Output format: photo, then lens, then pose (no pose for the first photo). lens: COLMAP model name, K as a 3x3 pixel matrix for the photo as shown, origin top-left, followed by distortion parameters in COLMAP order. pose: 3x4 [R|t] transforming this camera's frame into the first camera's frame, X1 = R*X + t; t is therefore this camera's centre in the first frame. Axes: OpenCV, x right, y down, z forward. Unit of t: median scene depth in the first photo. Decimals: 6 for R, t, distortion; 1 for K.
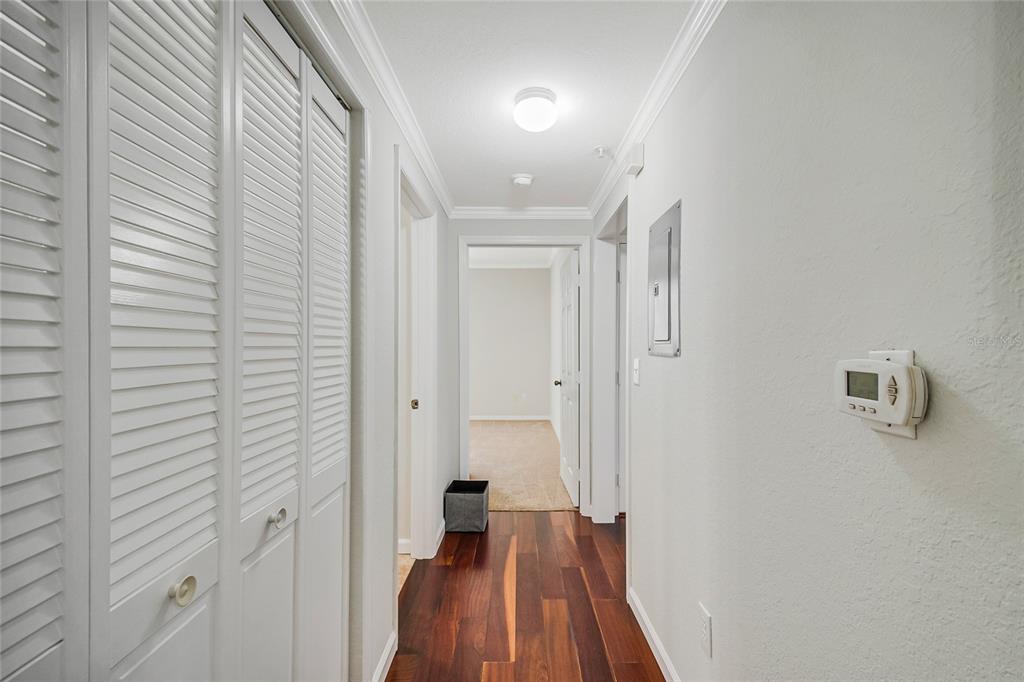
lens RADIAL K [[448.3, 0, 512.4], [0, 448.3, 346.1], [0, 0, 1]] dist [0.003506, -0.007637]
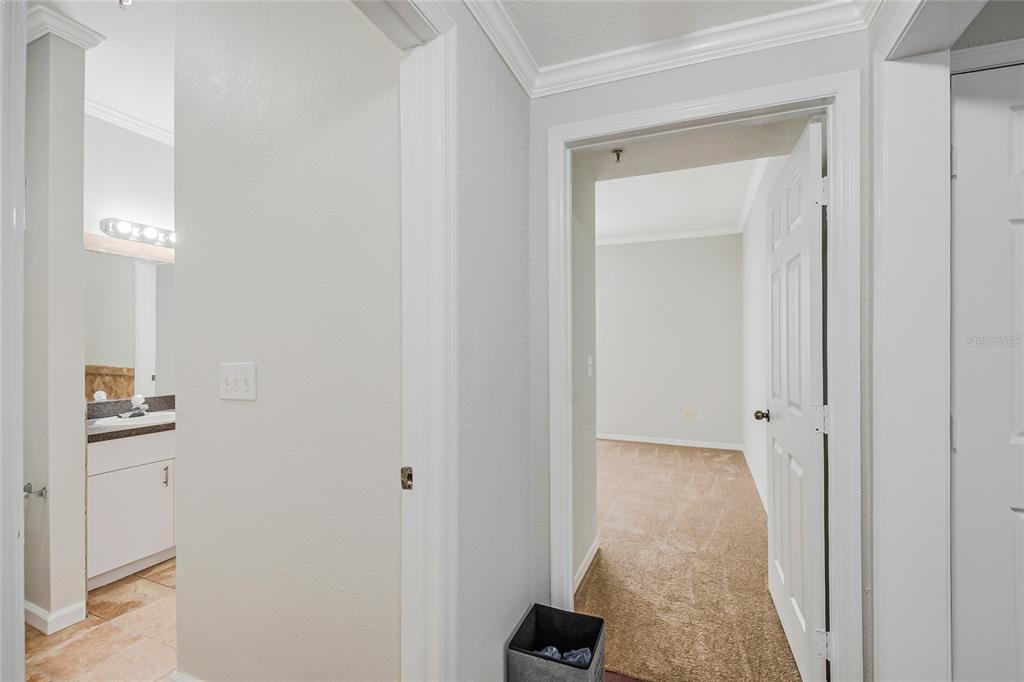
lens RADIAL K [[448.3, 0, 513.5], [0, 448.3, 344.3], [0, 0, 1]] dist [0.003506, -0.007637]
pose [[0.927823, -0.003690, -0.373002, 0.032449], [0.003399, 0.999993, -0.001437, 0.000904], [0.373005, 0.000065, 0.927829, 0.501800]]
